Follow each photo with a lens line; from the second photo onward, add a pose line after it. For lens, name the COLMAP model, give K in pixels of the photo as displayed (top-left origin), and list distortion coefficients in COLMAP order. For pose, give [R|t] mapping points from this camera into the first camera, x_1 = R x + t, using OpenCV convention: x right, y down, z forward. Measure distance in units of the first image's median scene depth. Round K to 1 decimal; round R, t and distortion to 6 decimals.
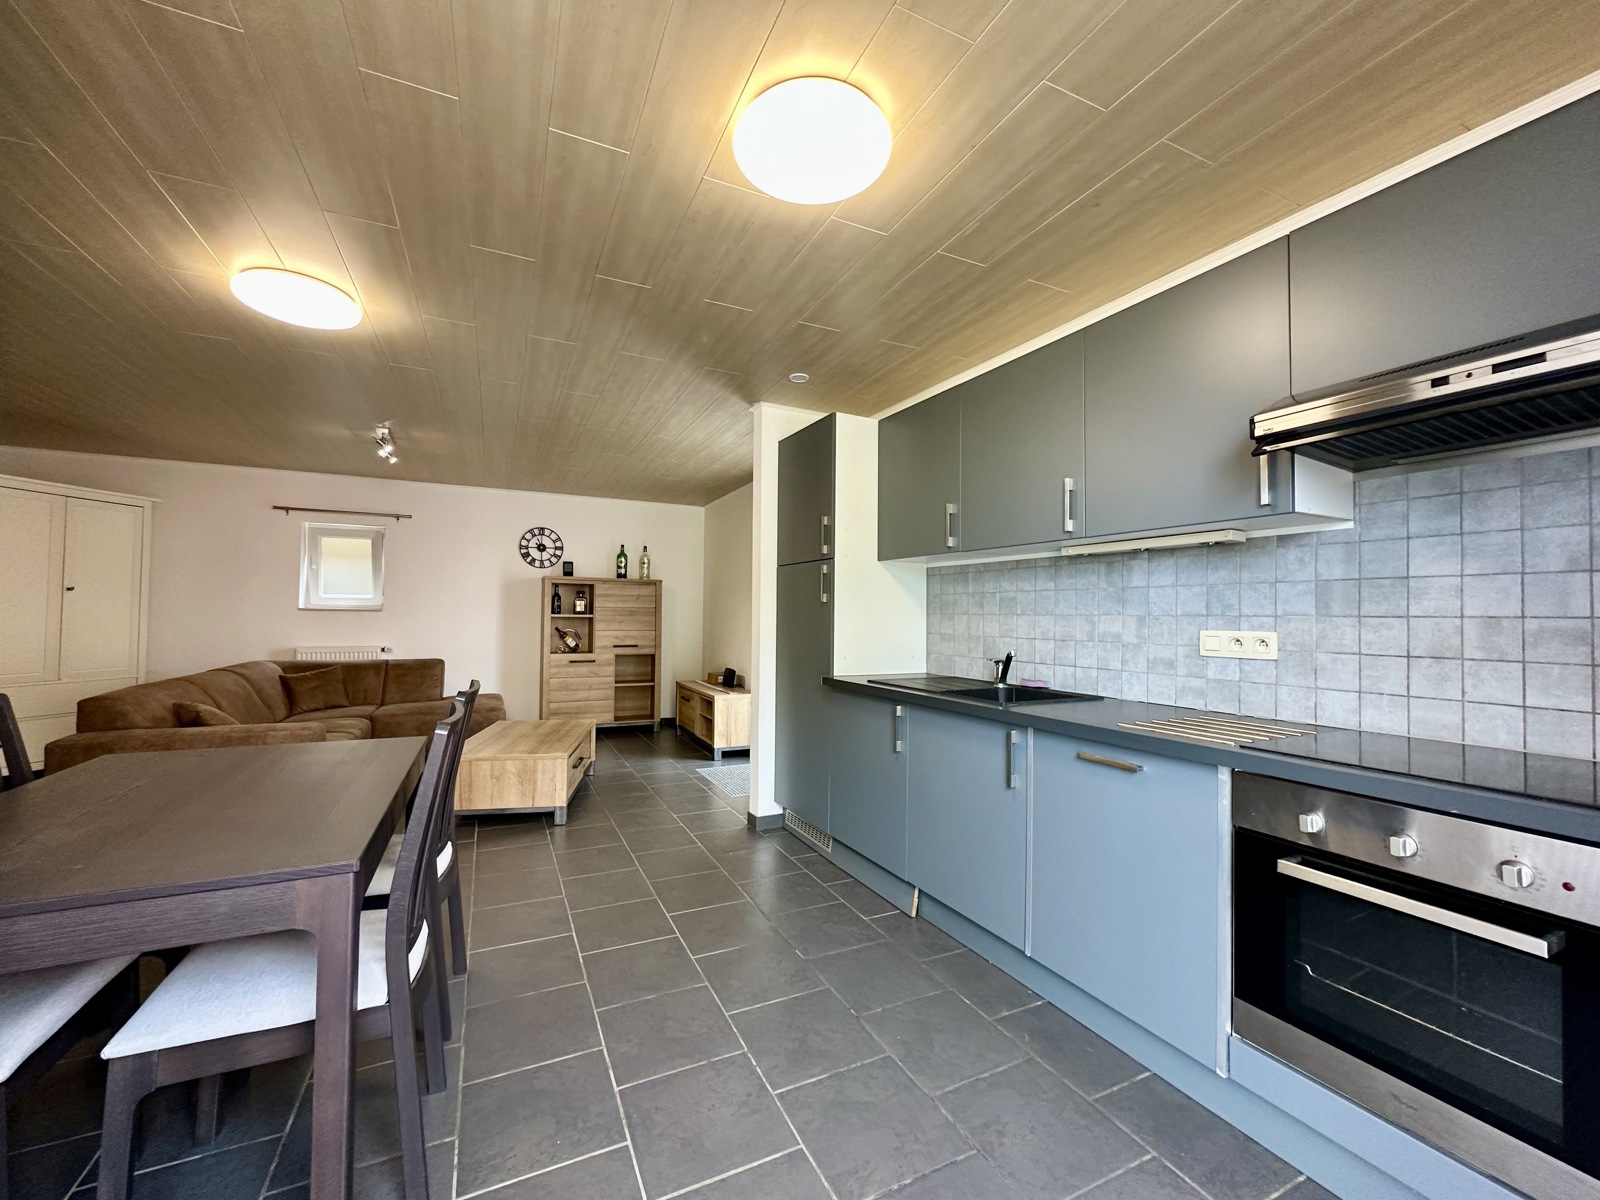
lens RADIAL K [[640.4, 0, 800.0], [0, 640.4, 600.0], [0, 0, 1]] dist [-0.001506, 0.000013]
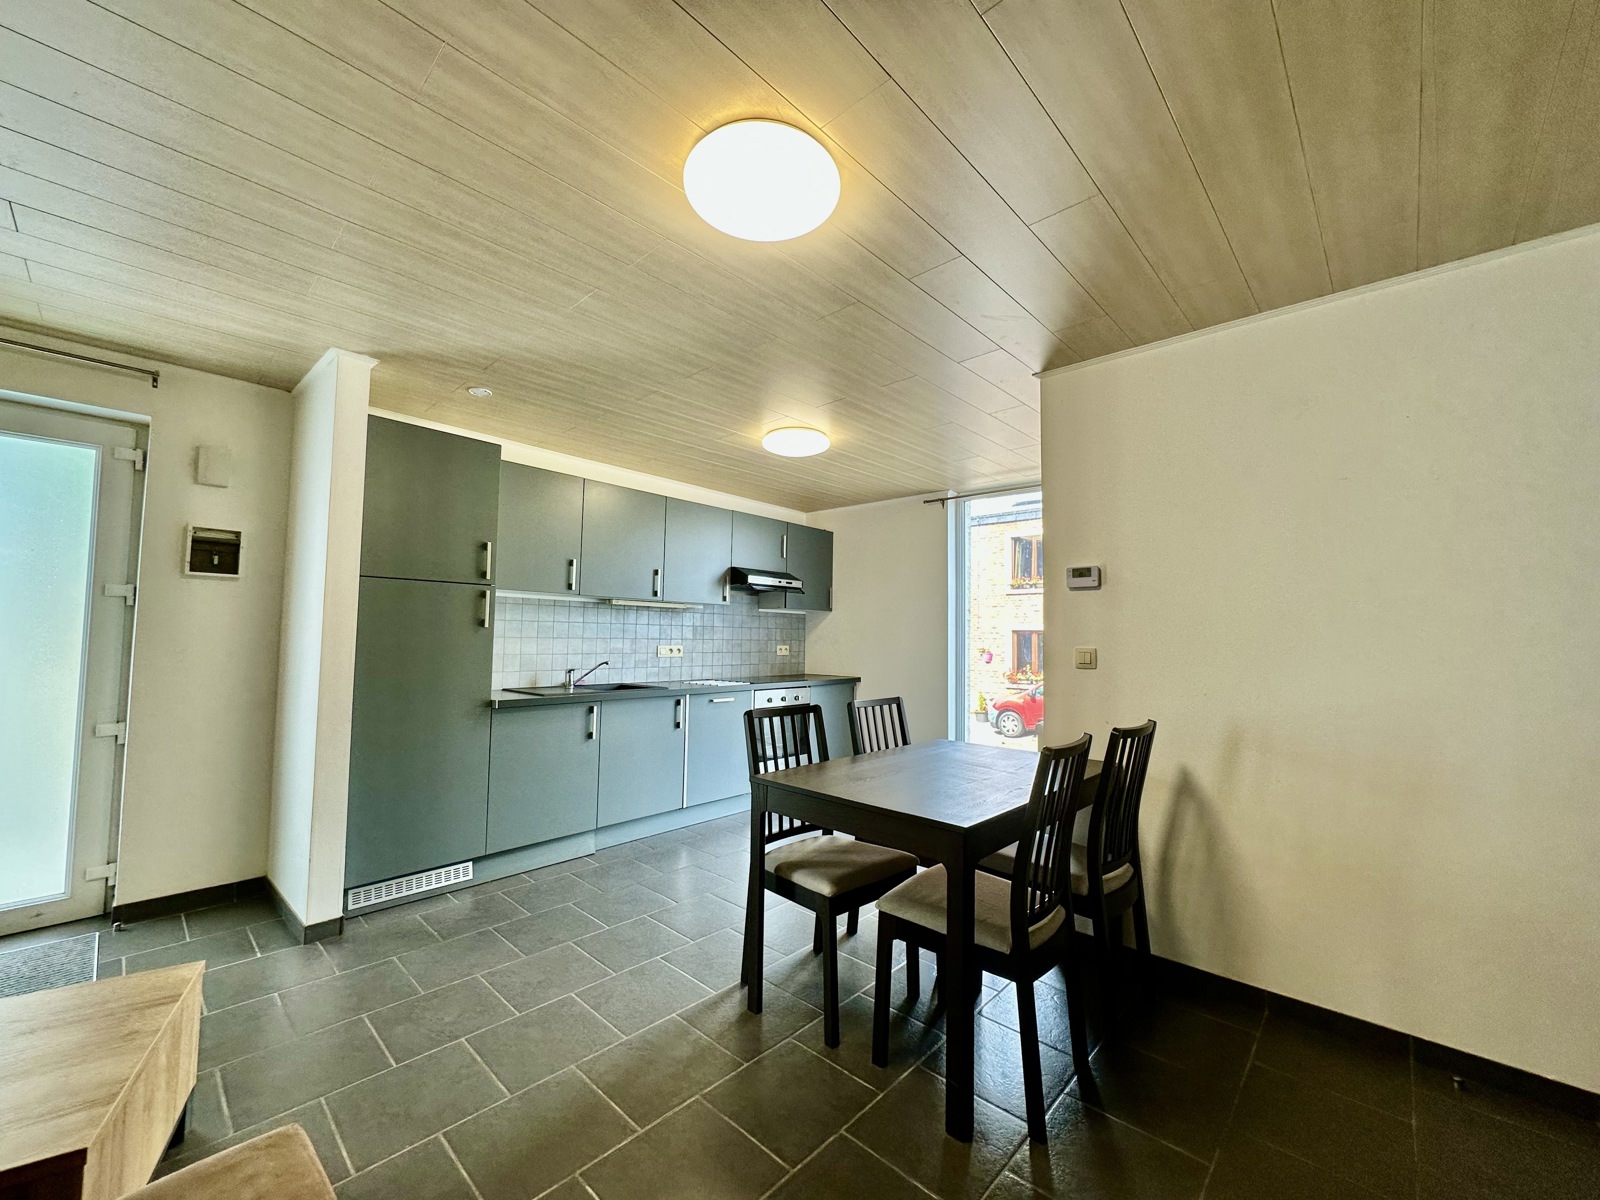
lens RADIAL K [[640.4, 0, 800.0], [0, 640.4, 600.0], [0, 0, 1]] dist [-0.001506, 0.000013]
pose [[-0.360554, 0.035775, 0.932052, -1.493429], [-0.044728, 0.997451, -0.055588, -0.007604], [-0.931665, -0.061731, -0.358035, 1.248700]]
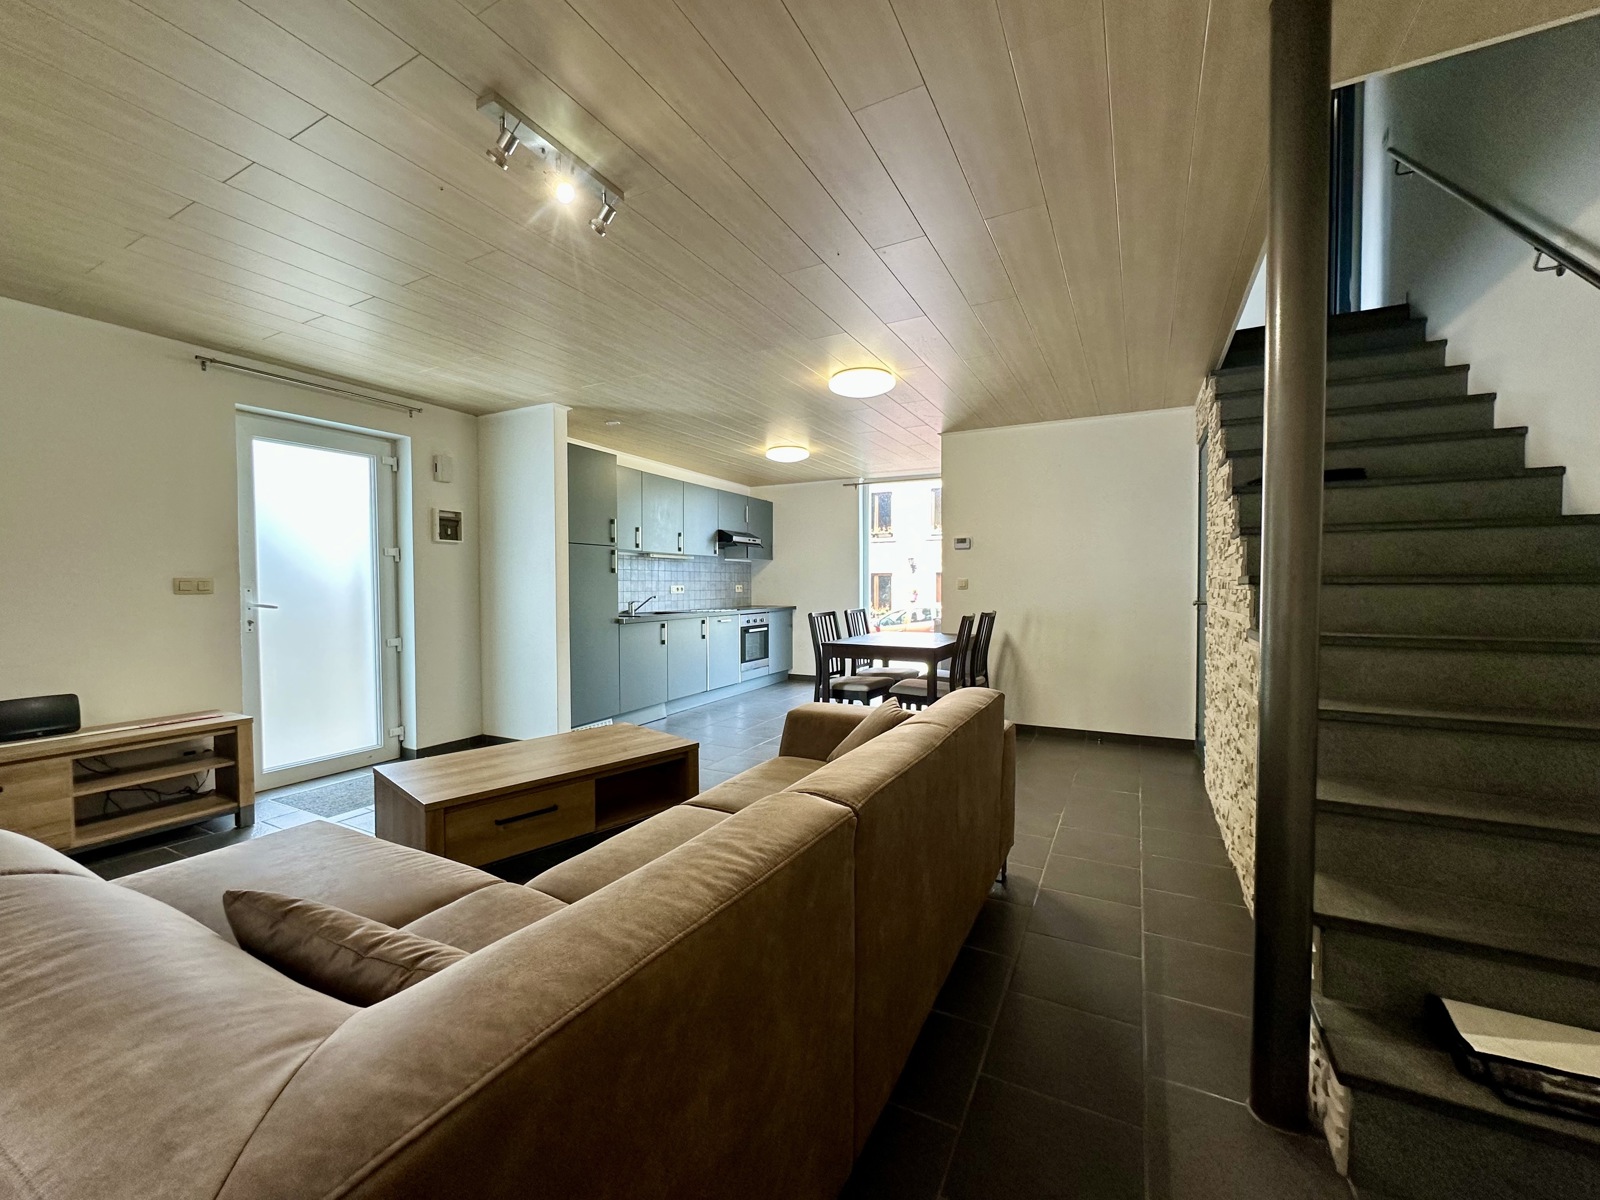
lens RADIAL K [[640.4, 0, 800.0], [0, 640.4, 600.0], [0, 0, 1]] dist [-0.001506, 0.000013]
pose [[-0.593287, -0.031053, 0.804392, -2.101699], [-0.025889, 0.999475, 0.019490, 0.037748], [-0.804575, -0.009262, -0.593779, 2.180329]]
